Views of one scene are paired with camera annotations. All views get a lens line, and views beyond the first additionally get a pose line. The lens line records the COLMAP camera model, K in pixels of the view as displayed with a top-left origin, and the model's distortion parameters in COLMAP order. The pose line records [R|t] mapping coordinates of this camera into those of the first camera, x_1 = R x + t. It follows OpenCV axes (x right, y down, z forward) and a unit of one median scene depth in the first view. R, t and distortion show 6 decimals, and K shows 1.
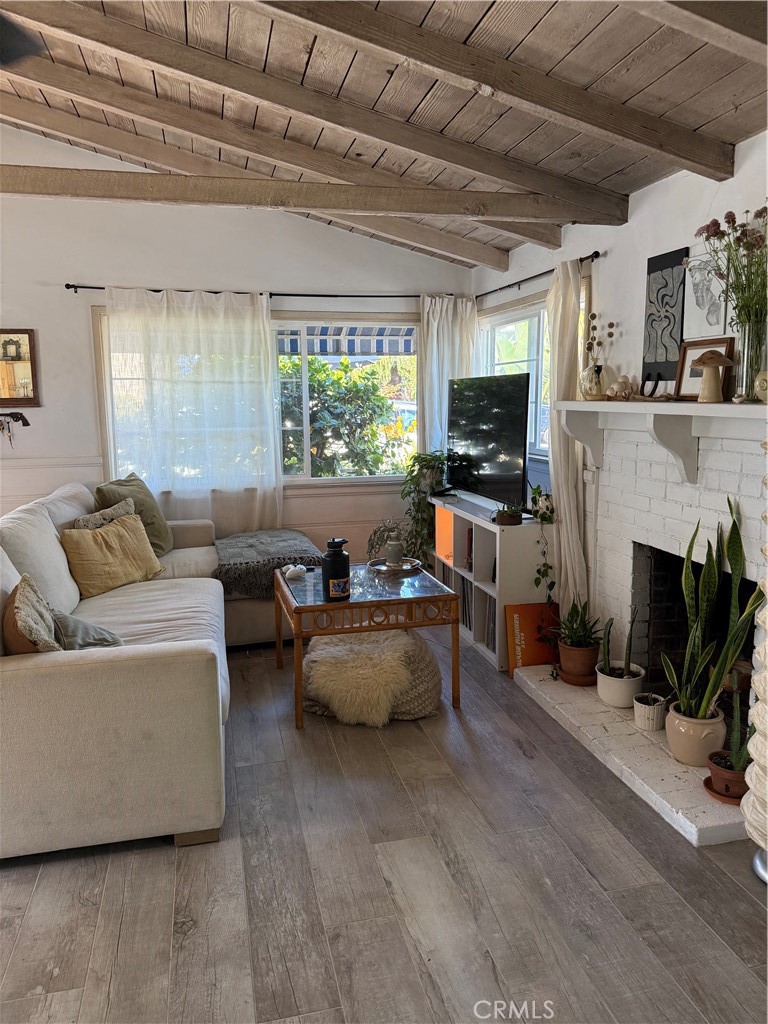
lens RADIAL K [[725.1, 0, 388.8], [0, 725.1, 507.7], [0, 0, 1]] dist [0.042945, -0.051901]
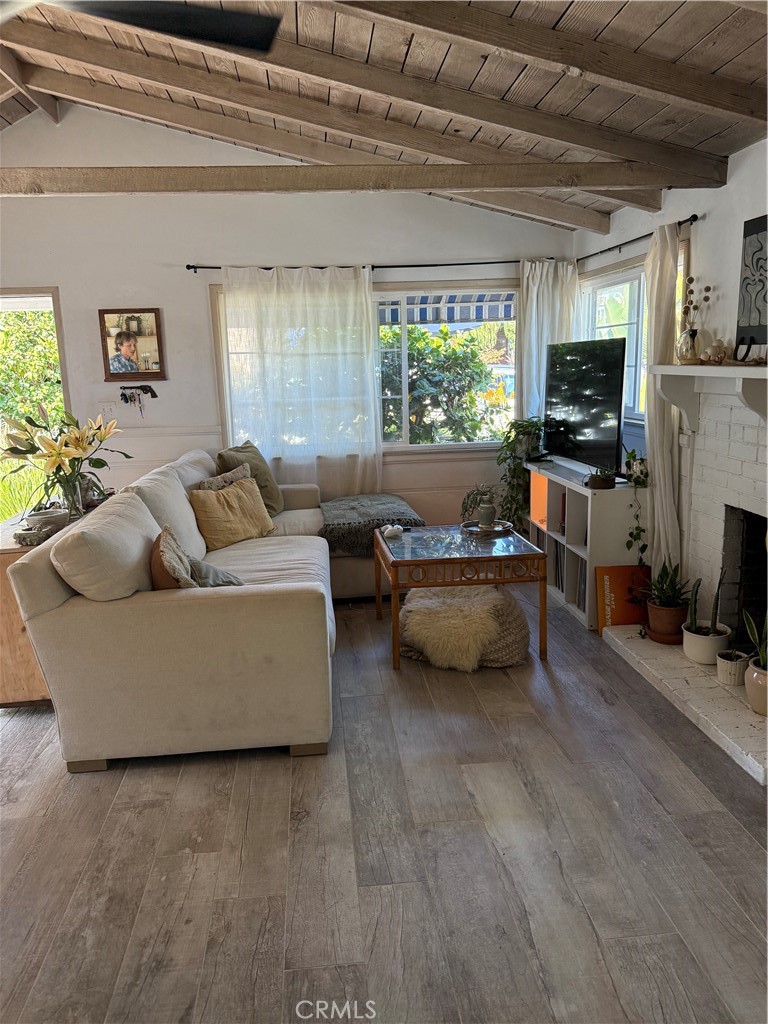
lens RADIAL K [[766.6, 0, 379.0], [0, 766.6, 510.7], [0, 0, 1]] dist [0.053501, -0.029528]
pose [[0.988290, 0.009869, -0.152269, 0.025655], [-0.003588, 0.999133, 0.041470, 0.012508], [0.152547, -0.040438, 0.987469, -0.143814]]
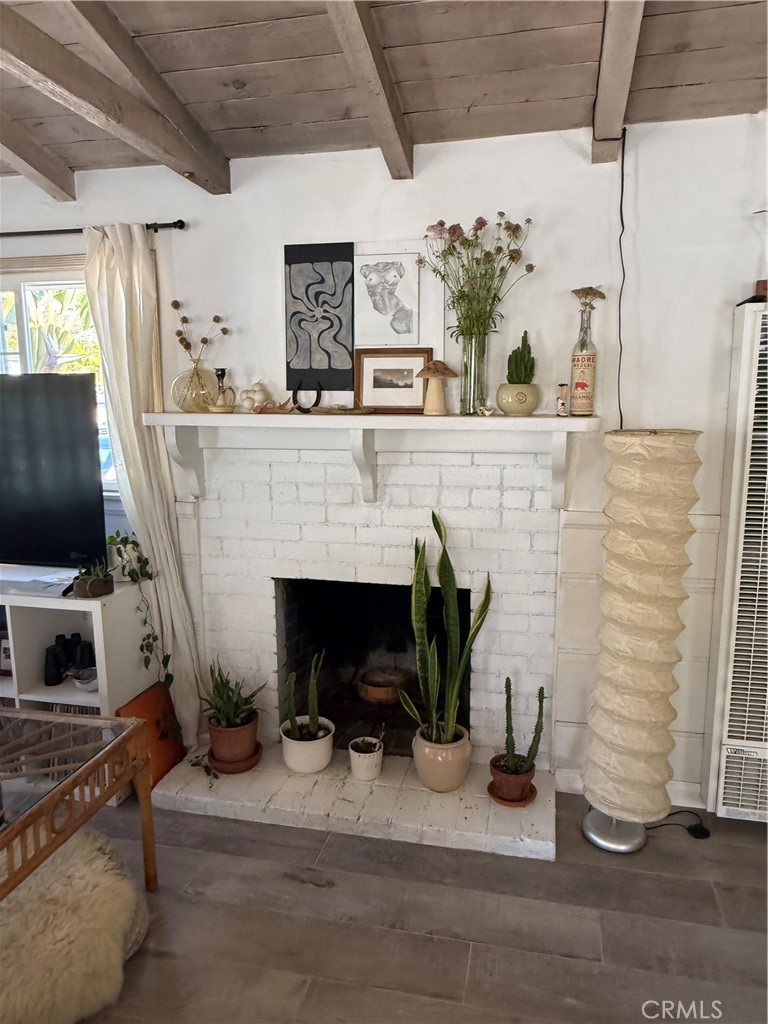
lens RADIAL K [[725.1, 0, 382.0], [0, 725.1, 509.6], [0, 0, 1]] dist [0.042945, -0.051901]
pose [[0.456564, -0.141029, 0.878442, -0.368746], [0.137613, 0.986668, 0.086881, -0.095815], [-0.878983, 0.081218, 0.469885, 0.521276]]
